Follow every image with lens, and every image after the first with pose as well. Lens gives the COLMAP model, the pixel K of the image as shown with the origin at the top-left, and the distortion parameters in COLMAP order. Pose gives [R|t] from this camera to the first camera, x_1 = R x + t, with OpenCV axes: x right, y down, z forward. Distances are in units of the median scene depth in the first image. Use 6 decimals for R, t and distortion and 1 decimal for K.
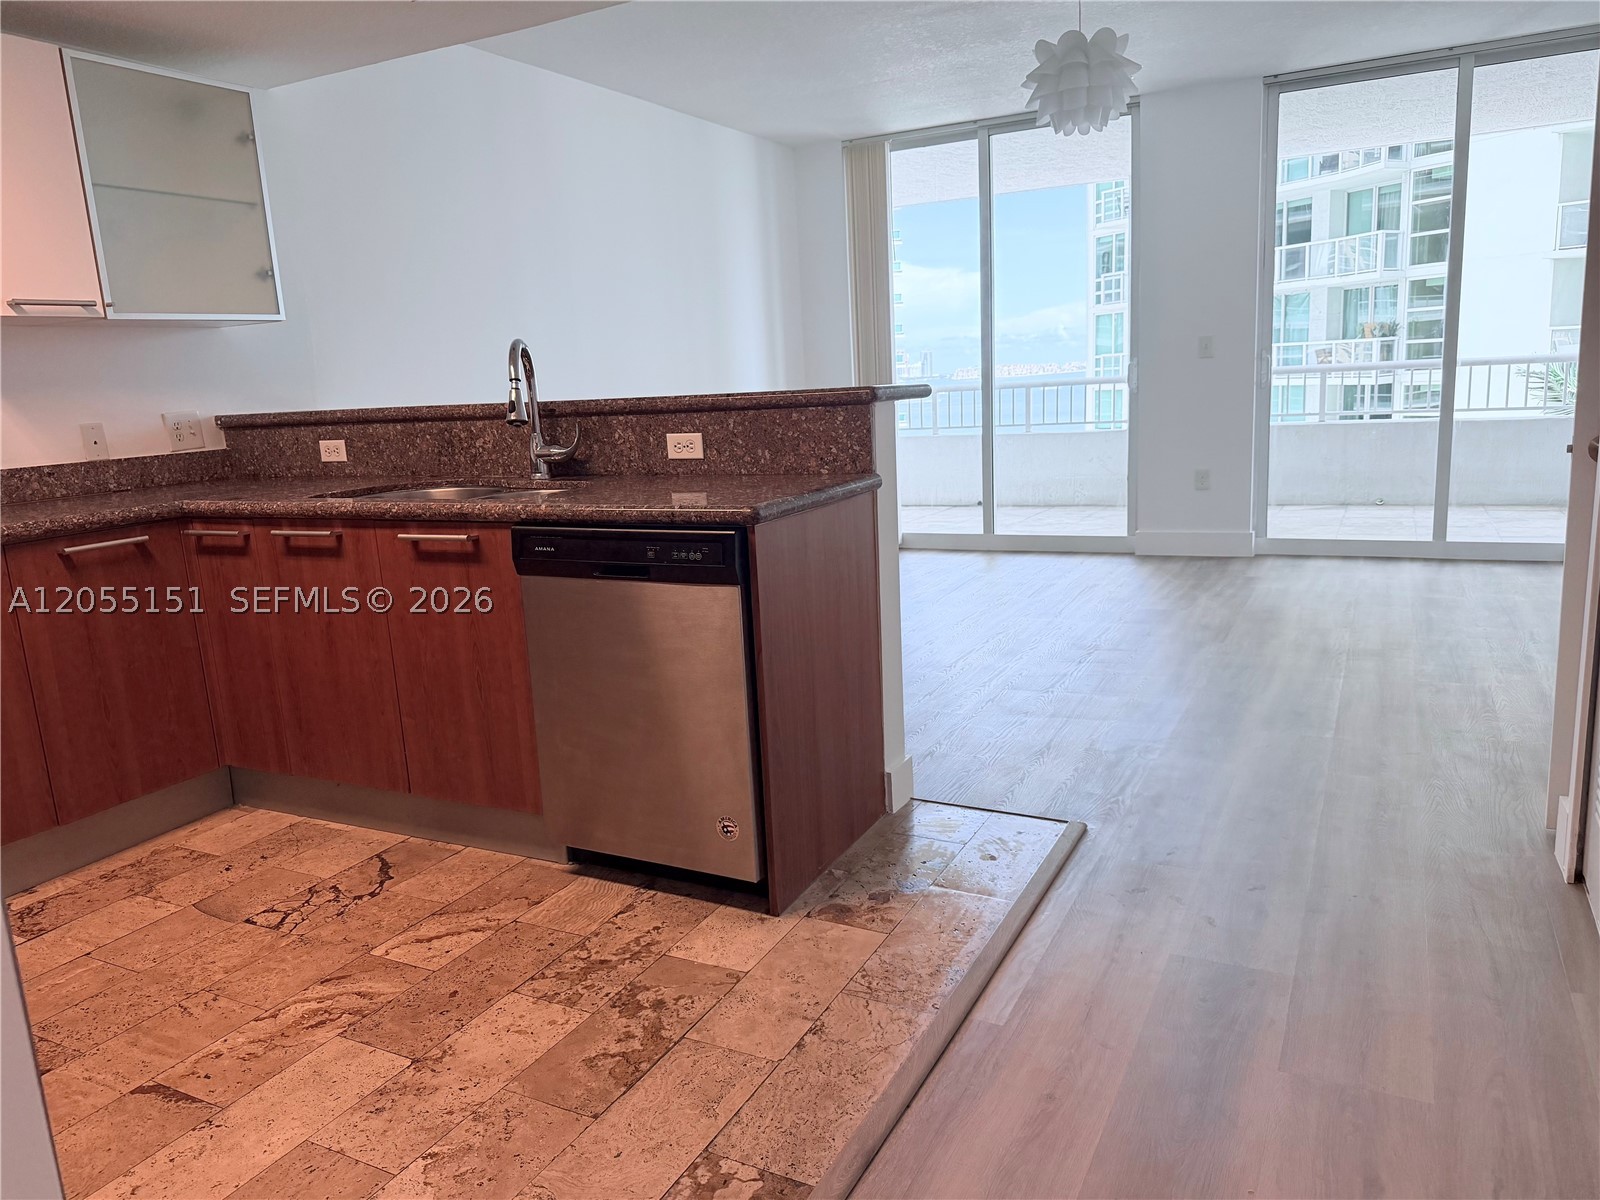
lens RADIAL K [[1125.4, 0, 800.1], [0, 1125.4, 589.3], [0, 0, 1]] dist [0.057519, -0.071990]
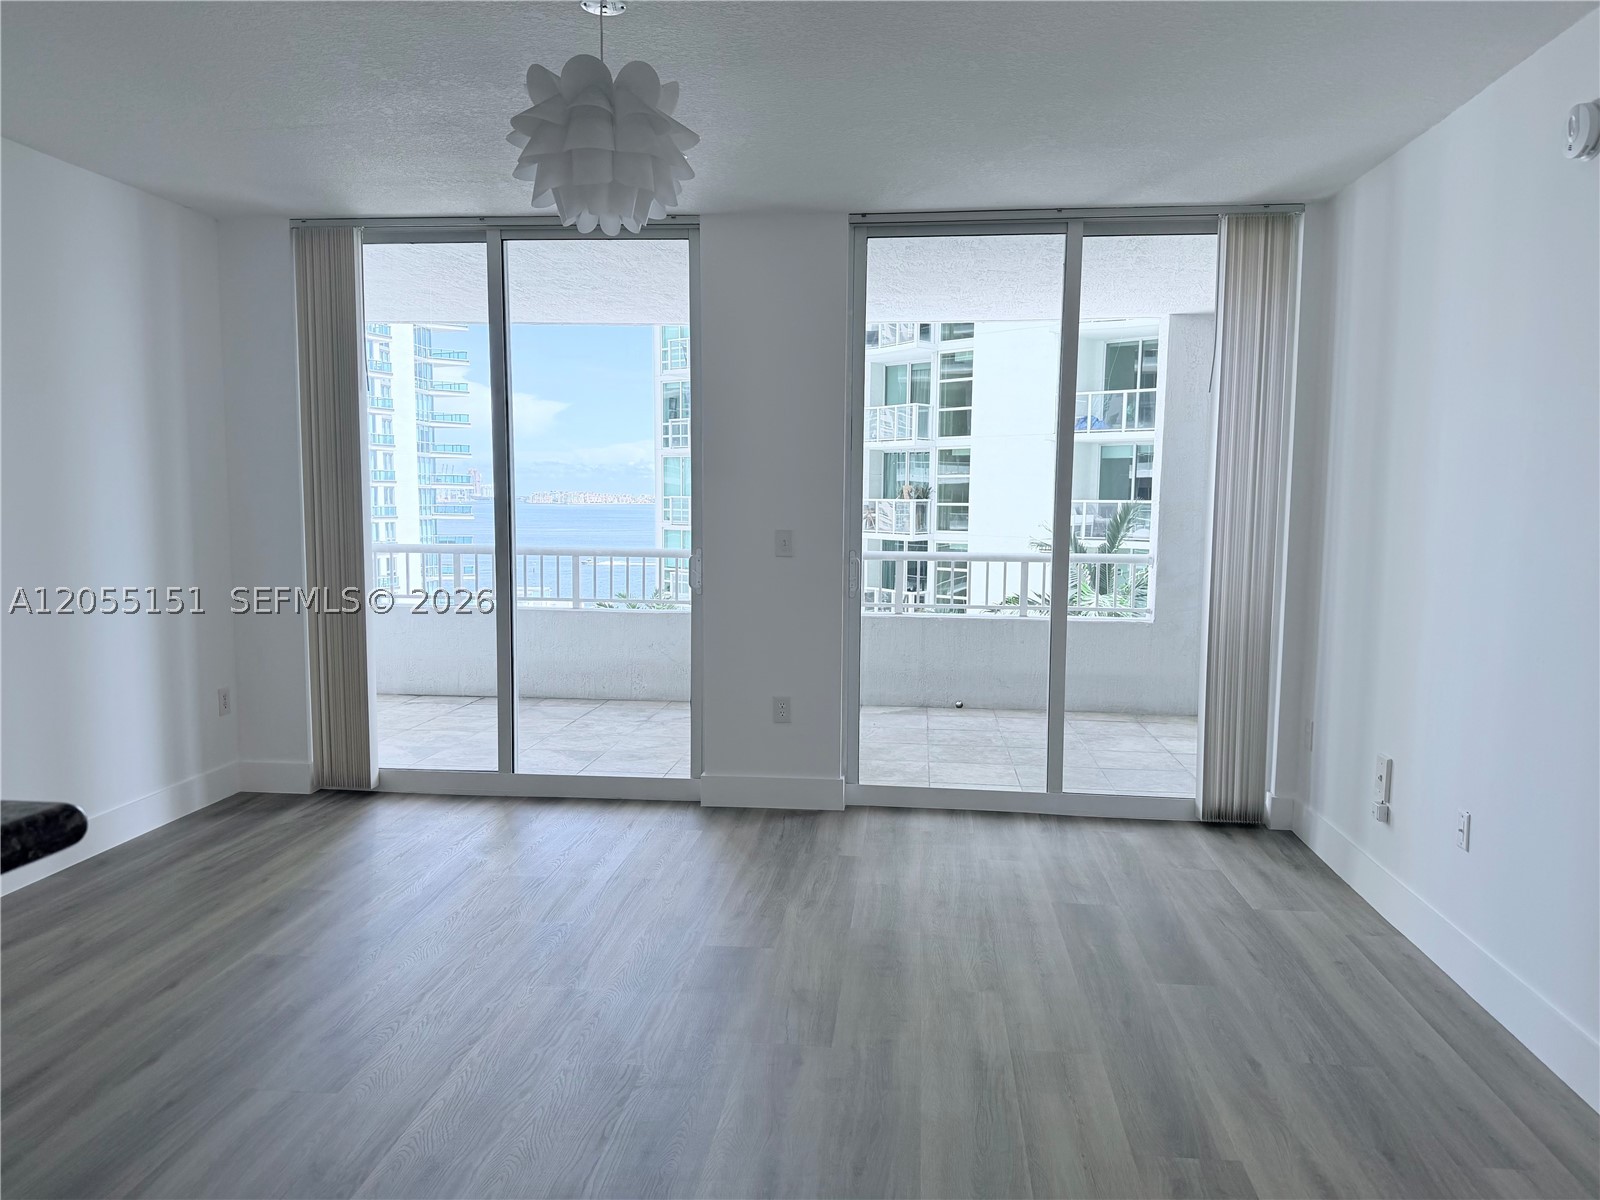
lens RADIAL K [[1112.9, 0, 802.2], [0, 1112.9, 600.1], [0, 0, 1]] dist [0.094815, -0.134299]
pose [[0.929921, 0.024024, 0.366975, 0.080112], [0.013377, 0.994994, -0.099034, -0.088179], [-0.367517, 0.097003, 0.924944, 0.261850]]
